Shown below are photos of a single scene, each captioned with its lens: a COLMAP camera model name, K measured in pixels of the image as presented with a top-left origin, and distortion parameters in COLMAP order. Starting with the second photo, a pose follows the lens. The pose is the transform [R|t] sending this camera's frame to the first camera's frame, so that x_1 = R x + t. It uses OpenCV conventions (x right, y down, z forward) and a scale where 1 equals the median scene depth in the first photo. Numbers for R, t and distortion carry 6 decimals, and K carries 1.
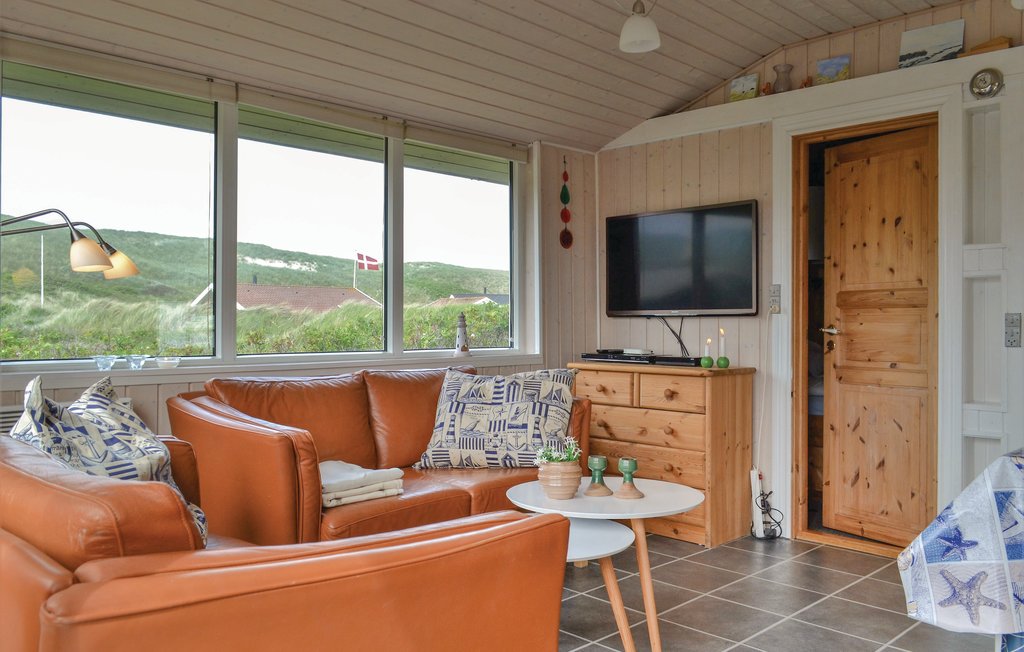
lens RADIAL K [[806.4, 0, 518.9], [0, 806.4, 323.4], [0, 0, 1]] dist [-0.018153, 0.002331]
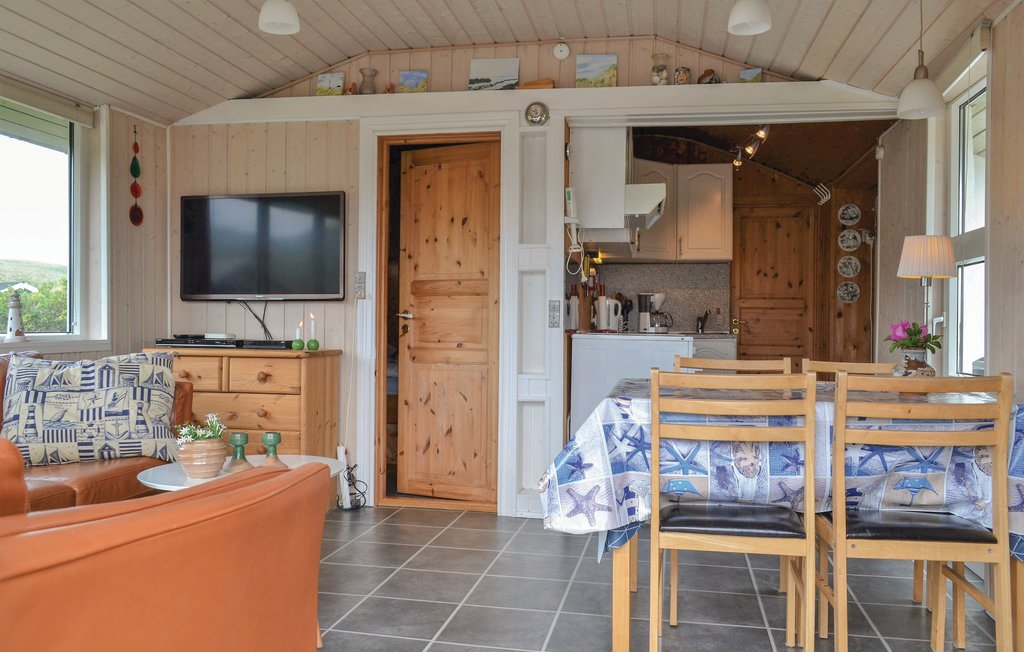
lens RADIAL K [[806.4, 0, 518.9], [0, 806.4, 323.4], [0, 0, 1]] dist [-0.018153, 0.002331]
pose [[0.826471, 0.003489, 0.562969, -0.114170], [-0.005767, 0.999981, 0.002269, 0.016990], [-0.562950, -0.005122, 0.826475, -0.009684]]
